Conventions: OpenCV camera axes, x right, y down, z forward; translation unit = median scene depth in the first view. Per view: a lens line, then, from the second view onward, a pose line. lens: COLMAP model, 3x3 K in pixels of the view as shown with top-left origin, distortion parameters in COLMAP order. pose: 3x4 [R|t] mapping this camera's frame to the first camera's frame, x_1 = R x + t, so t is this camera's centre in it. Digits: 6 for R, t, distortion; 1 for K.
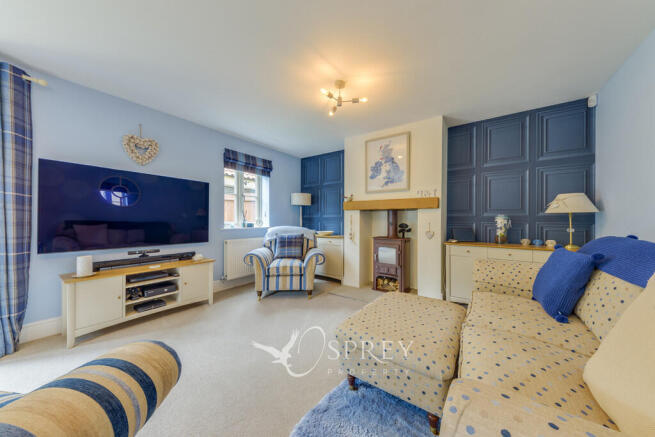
lens RADIAL K [[227.9, 0, 326.8], [0, 227.9, 221.2], [0, 0, 1]] dist [0.005802, -0.000620]
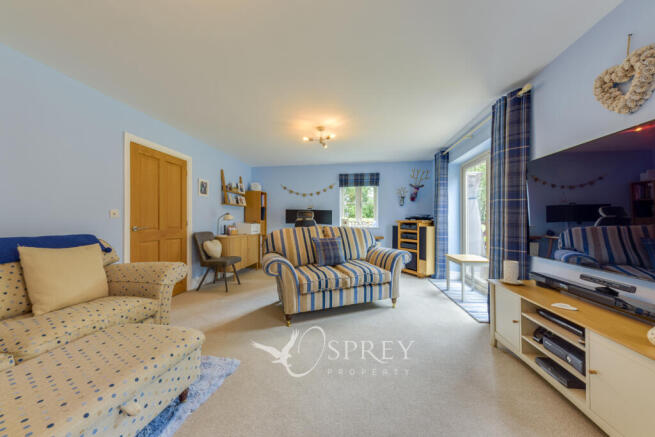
lens RADIAL K [[227.9, 0, 328.8], [0, 227.9, 218.9], [0, 0, 1]] dist [0.005802, -0.000620]
pose [[-0.889075, -0.009186, -0.457668, 0.008527], [-0.007335, 0.999956, -0.005821, -0.006173], [0.457702, -0.001818, -0.889104, 1.529192]]
